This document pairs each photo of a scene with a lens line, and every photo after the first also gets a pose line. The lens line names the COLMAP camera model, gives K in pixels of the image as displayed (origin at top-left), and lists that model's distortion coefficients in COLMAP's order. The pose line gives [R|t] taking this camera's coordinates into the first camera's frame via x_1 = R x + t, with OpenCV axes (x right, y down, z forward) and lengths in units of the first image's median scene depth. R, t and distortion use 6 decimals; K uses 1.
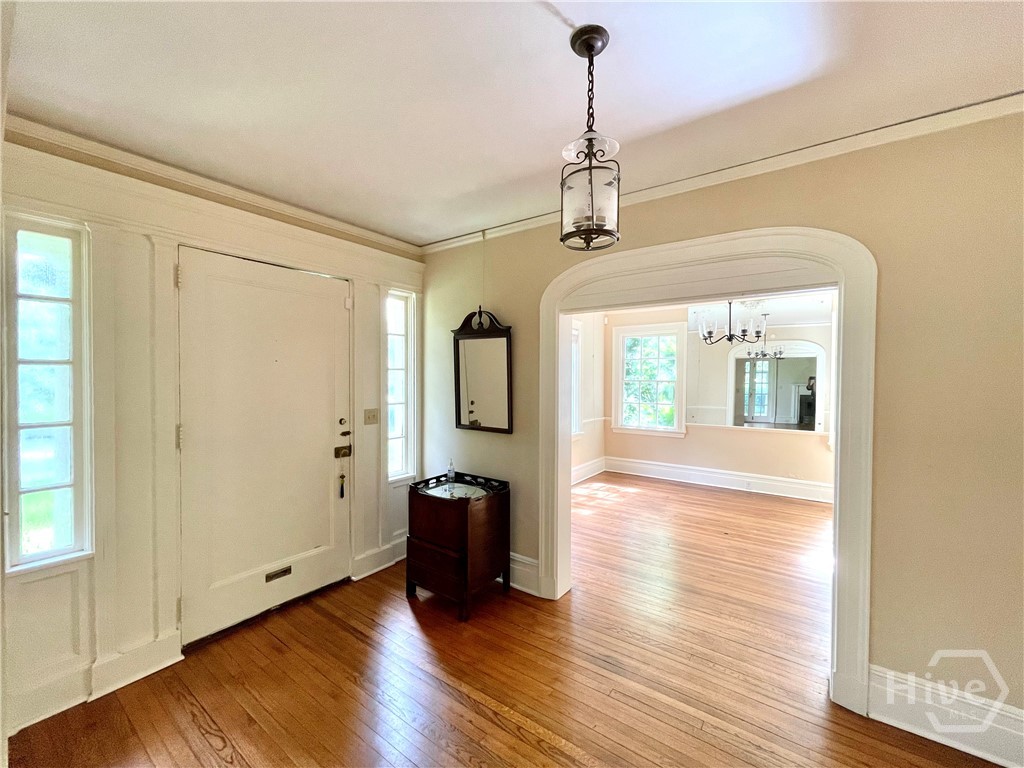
lens RADIAL K [[416.2, 0, 512.0], [0, 416.2, 384.0], [0, 0, 1]] dist [-0.000491, 0.000071]
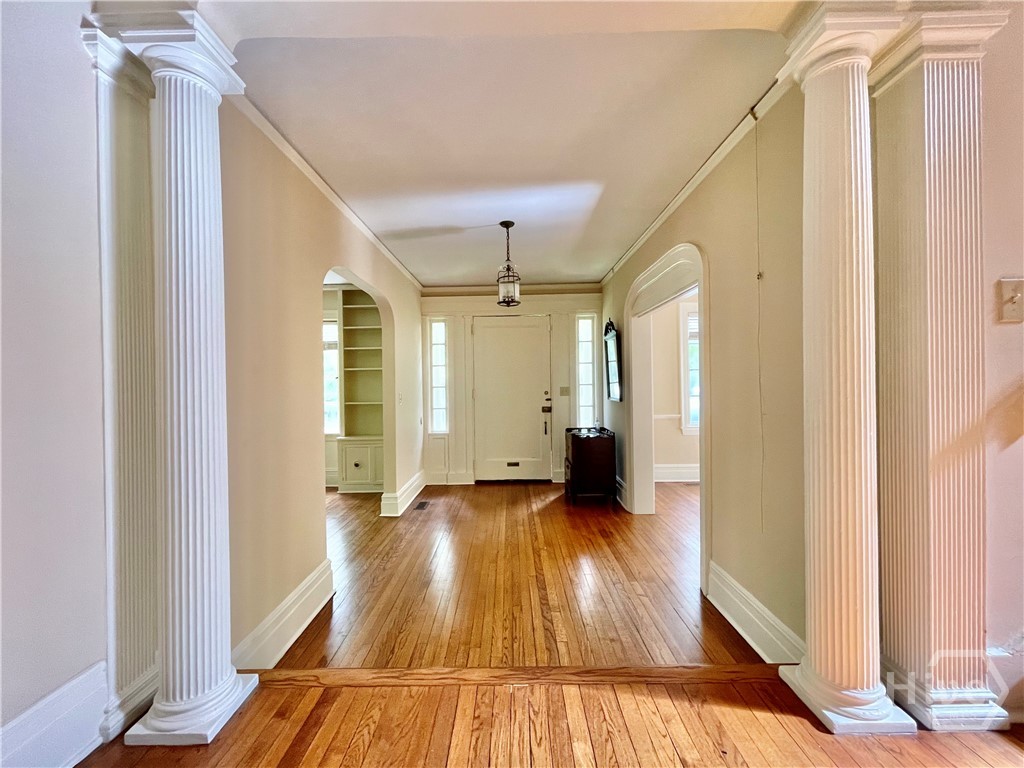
lens RADIAL K [[416.2, 0, 512.0], [0, 416.2, 384.0], [0, 0, 1]] dist [-0.000491, 0.000071]
pose [[0.580910, -0.015294, -0.813824, 0.992955], [0.005398, 0.999874, -0.014938, 0.077566], [0.813950, 0.004285, 0.580919, -0.185346]]
